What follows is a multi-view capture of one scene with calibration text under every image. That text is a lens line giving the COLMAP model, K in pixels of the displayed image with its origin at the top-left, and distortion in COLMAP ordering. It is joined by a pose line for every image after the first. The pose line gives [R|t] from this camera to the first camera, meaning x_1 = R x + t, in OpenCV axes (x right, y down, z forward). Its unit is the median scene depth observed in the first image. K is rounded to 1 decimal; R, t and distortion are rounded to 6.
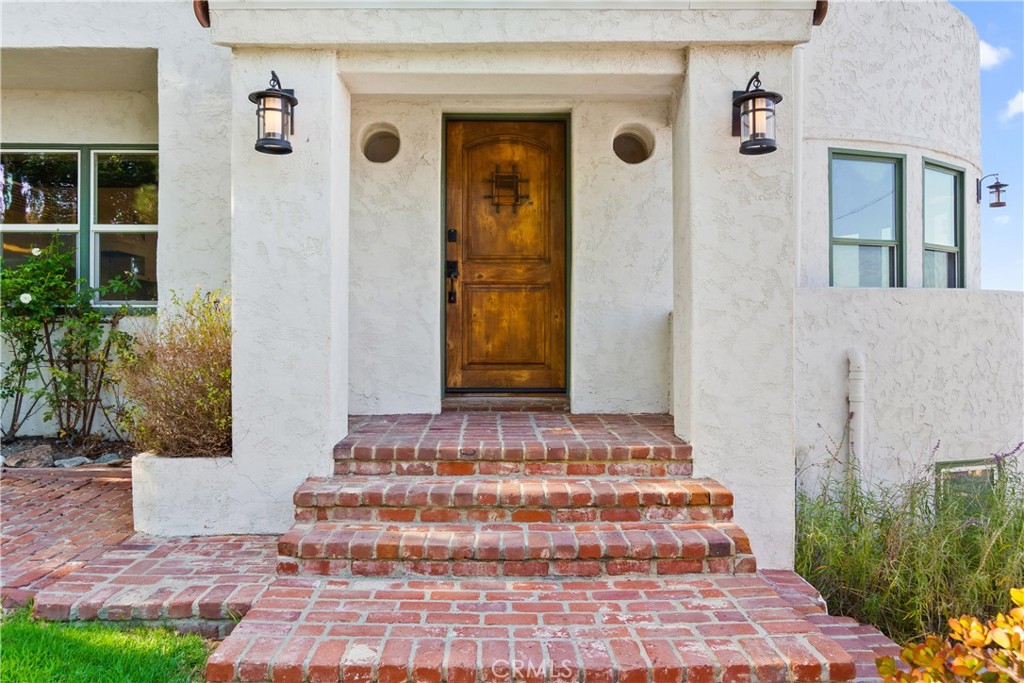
lens RADIAL K [[711.5, 0, 508.4], [0, 711.5, 319.4], [0, 0, 1]] dist [-0.002023, 0.002657]
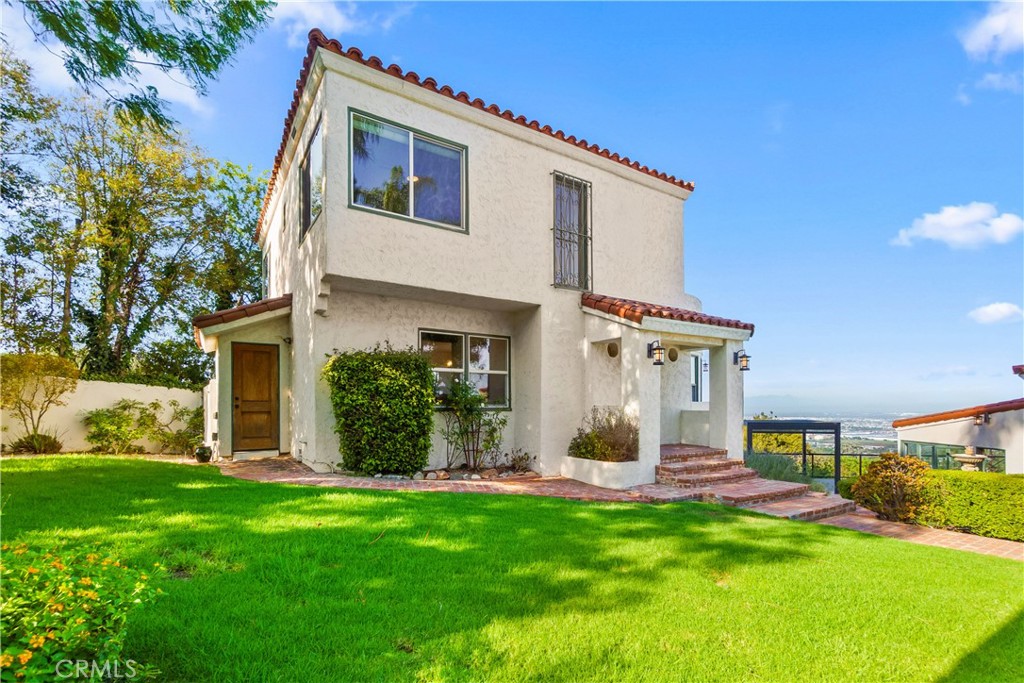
lens RADIAL K [[466.1, 0, 512.3], [0, 466.1, 398.5], [0, 0, 1]] dist [-0.001711, -0.000196]
pose [[0.853529, 0.007179, 0.520995, -1.213871], [-0.010320, 0.999942, 0.003129, -0.049869], [-0.520942, -0.008048, 0.853554, -0.289323]]
